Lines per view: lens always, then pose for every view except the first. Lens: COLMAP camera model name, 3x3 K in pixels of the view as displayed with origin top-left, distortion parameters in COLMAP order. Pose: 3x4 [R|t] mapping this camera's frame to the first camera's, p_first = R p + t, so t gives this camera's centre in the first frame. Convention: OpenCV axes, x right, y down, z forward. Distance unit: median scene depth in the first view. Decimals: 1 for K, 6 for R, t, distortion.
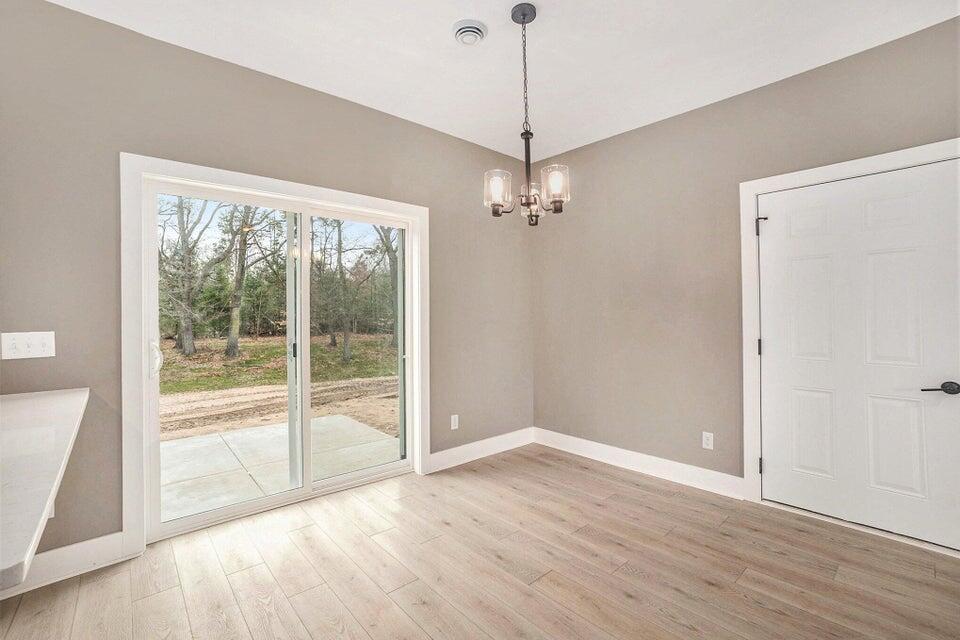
lens RADIAL K [[429.6, 0, 479.1], [0, 429.6, 316.0], [0, 0, 1]] dist [-0.000531, -0.000059]
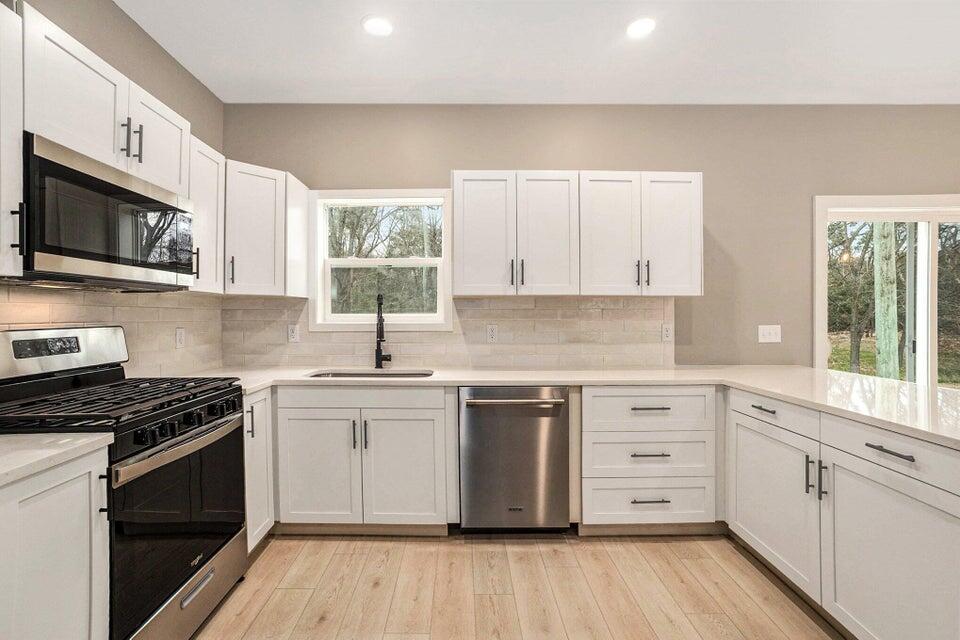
lens RADIAL K [[412.3, 0, 486.4], [0, 412.3, 314.2], [0, 0, 1]] dist [-0.002676, -0.000056]
pose [[0.784715, 0.002542, -0.619852, -0.715506], [-0.002544, 0.999996, 0.000880, -0.000044], [0.619852, 0.000886, 0.784718, -0.587834]]
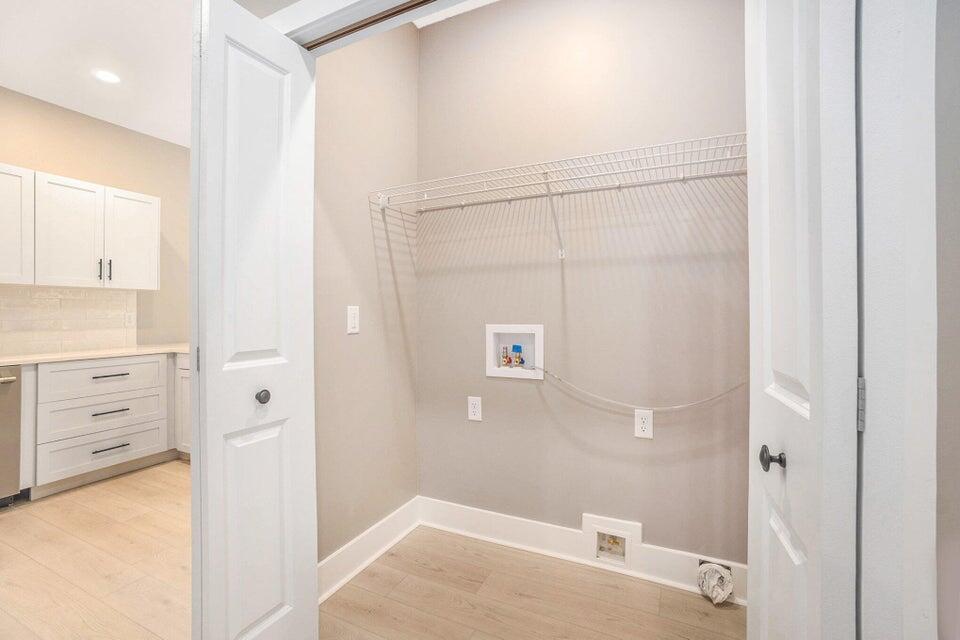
lens RADIAL K [[432.5, 0, 478.3], [0, 432.5, 300.3], [0, 0, 1]] dist [-0.002578, -0.000376]
pose [[0.920447, 0.008948, 0.390765, -0.526331], [0.001313, 0.999662, -0.025984, 0.025026], [-0.390865, 0.024430, 0.920124, -1.153587]]
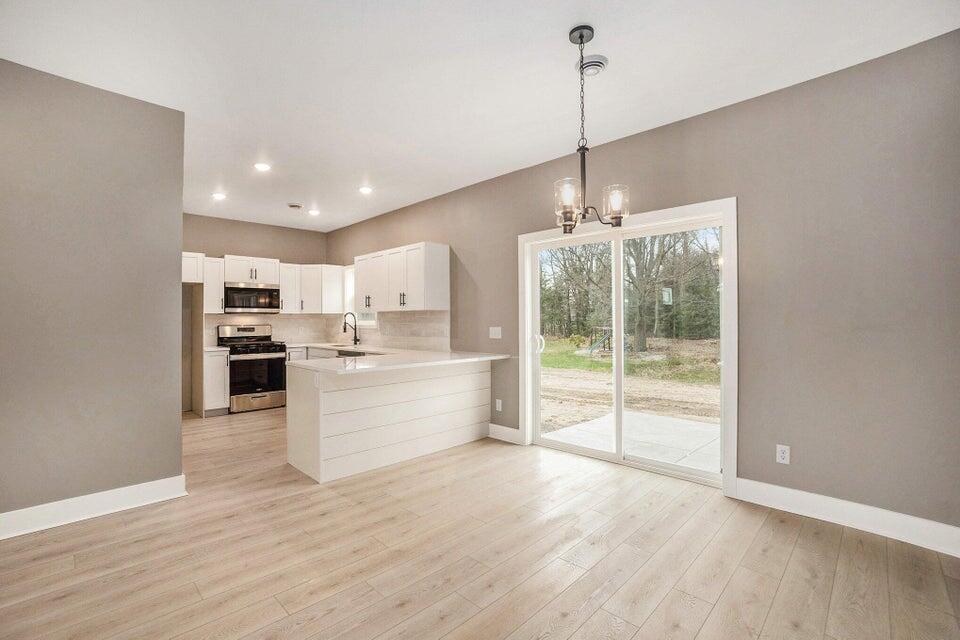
lens RADIAL K [[429.6, 0, 479.1], [0, 429.6, 316.0], [0, 0, 1]] dist [-0.000531, -0.000059]
pose [[0.107382, -0.006963, -0.994193, 0.936676], [0.005374, 0.999965, -0.006423, -0.005146], [0.994203, -0.004653, 0.107416, 0.515851]]
